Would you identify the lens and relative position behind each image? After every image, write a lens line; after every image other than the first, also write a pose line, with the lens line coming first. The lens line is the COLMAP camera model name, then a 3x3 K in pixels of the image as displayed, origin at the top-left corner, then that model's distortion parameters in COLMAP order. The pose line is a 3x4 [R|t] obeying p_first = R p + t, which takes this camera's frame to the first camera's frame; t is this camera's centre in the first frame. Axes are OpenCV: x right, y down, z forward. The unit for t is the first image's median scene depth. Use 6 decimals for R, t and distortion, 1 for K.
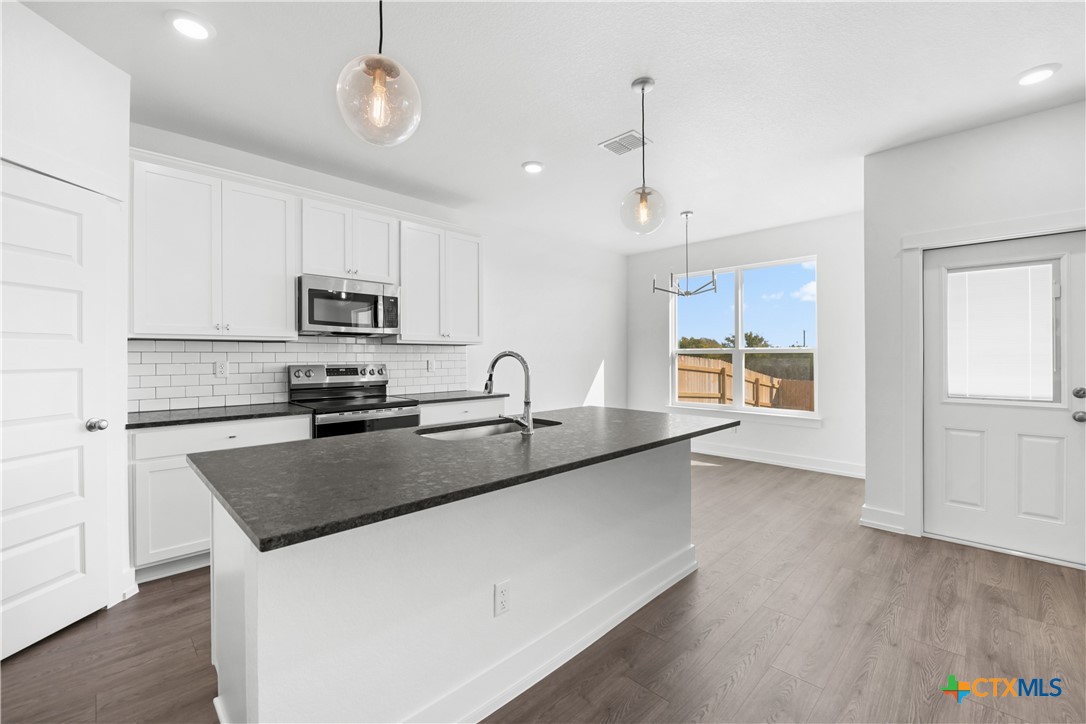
lens RADIAL K [[452.5, 0, 552.6], [0, 452.5, 356.5], [0, 0, 1]] dist [-0.004919, -0.002474]
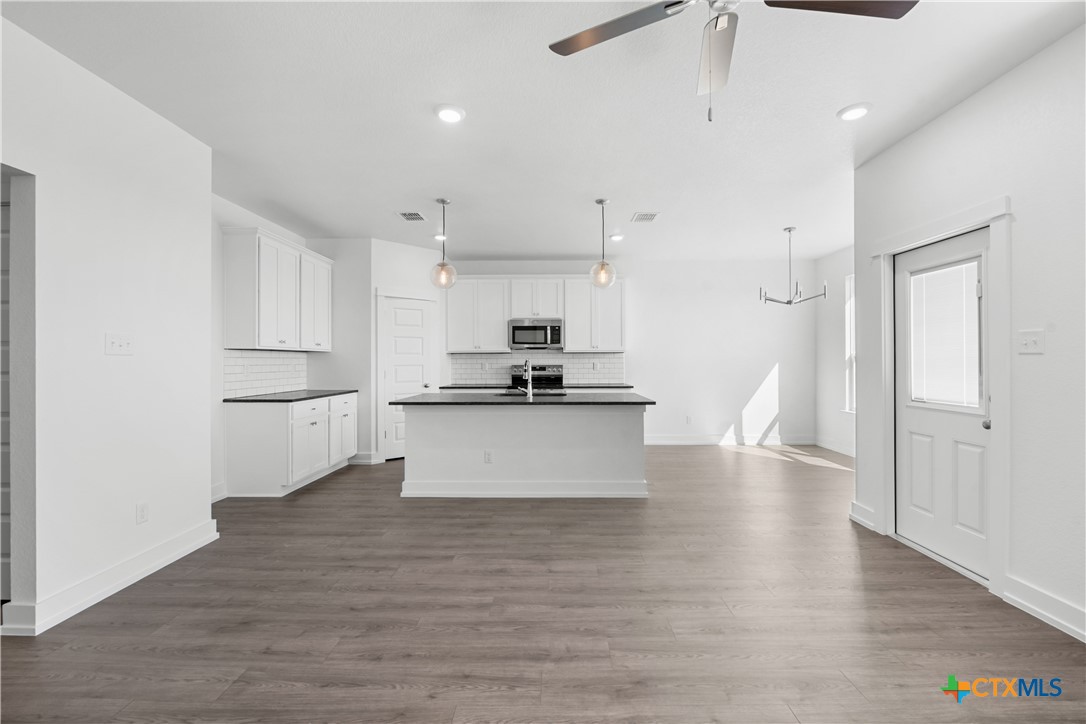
lens RADIAL K [[452.5, 0, 551.6], [0, 452.5, 361.4], [0, 0, 1]] dist [-0.004919, -0.002474]
pose [[0.698061, 0.000665, -0.716038, 1.076489], [0.001805, 0.999995, 0.002688, -0.000930], [0.716036, -0.003169, 0.698056, -0.277676]]
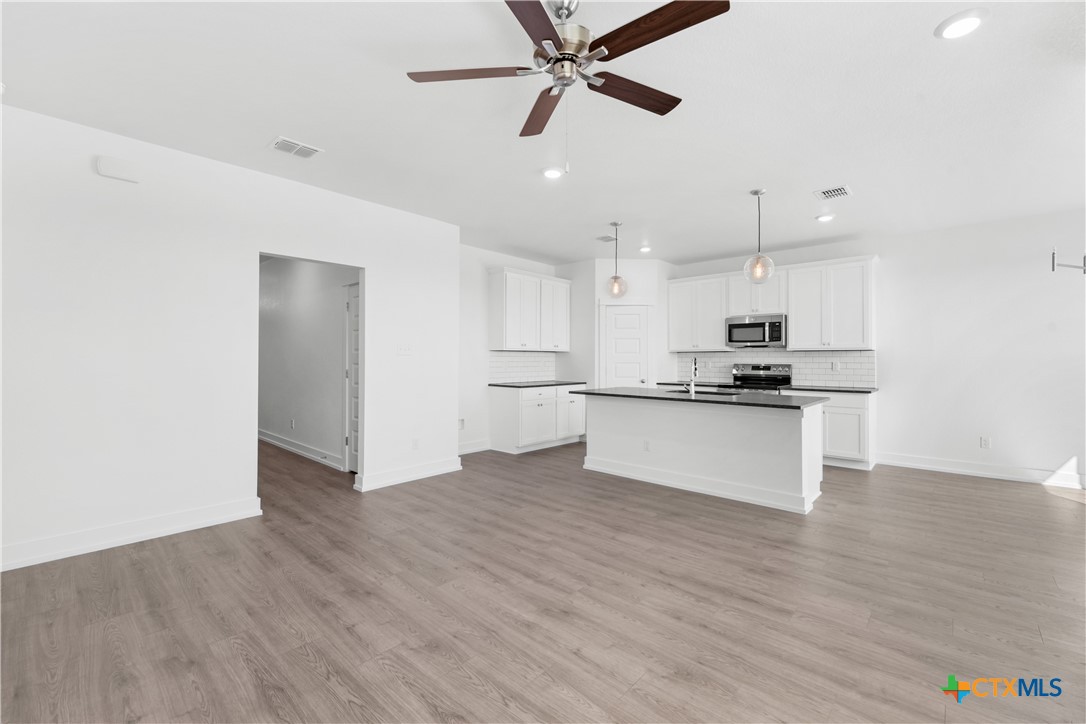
lens RADIAL K [[452.5, 0, 551.0], [0, 452.5, 357.9], [0, 0, 1]] dist [-0.004919, -0.002474]
pose [[0.049969, -0.001210, -0.998750, 1.482224], [-0.001830, 0.999997, -0.001303, -0.001498], [0.998749, 0.001893, 0.049966, 0.148869]]
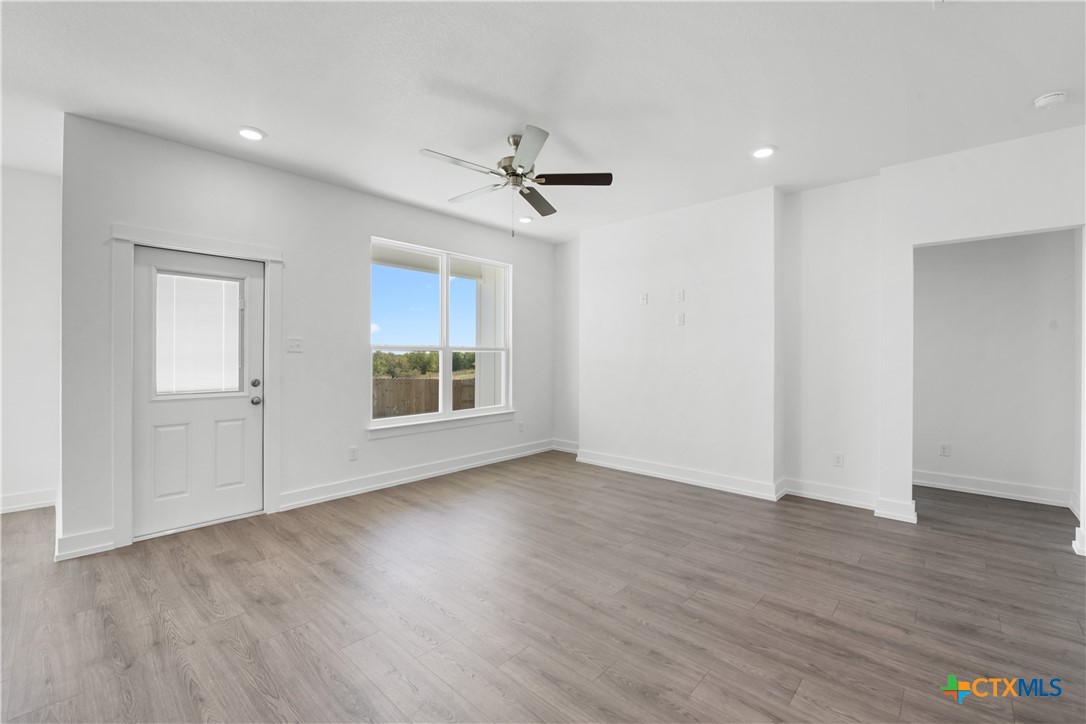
lens RADIAL K [[452.5, 0, 546.9], [0, 452.5, 357.5], [0, 0, 1]] dist [-0.004919, -0.002474]
pose [[-0.039175, -0.000044, 0.999232, -0.177938], [-0.003575, 0.999994, -0.000097, 0.002092], [-0.999226, -0.003576, -0.039175, 0.165680]]
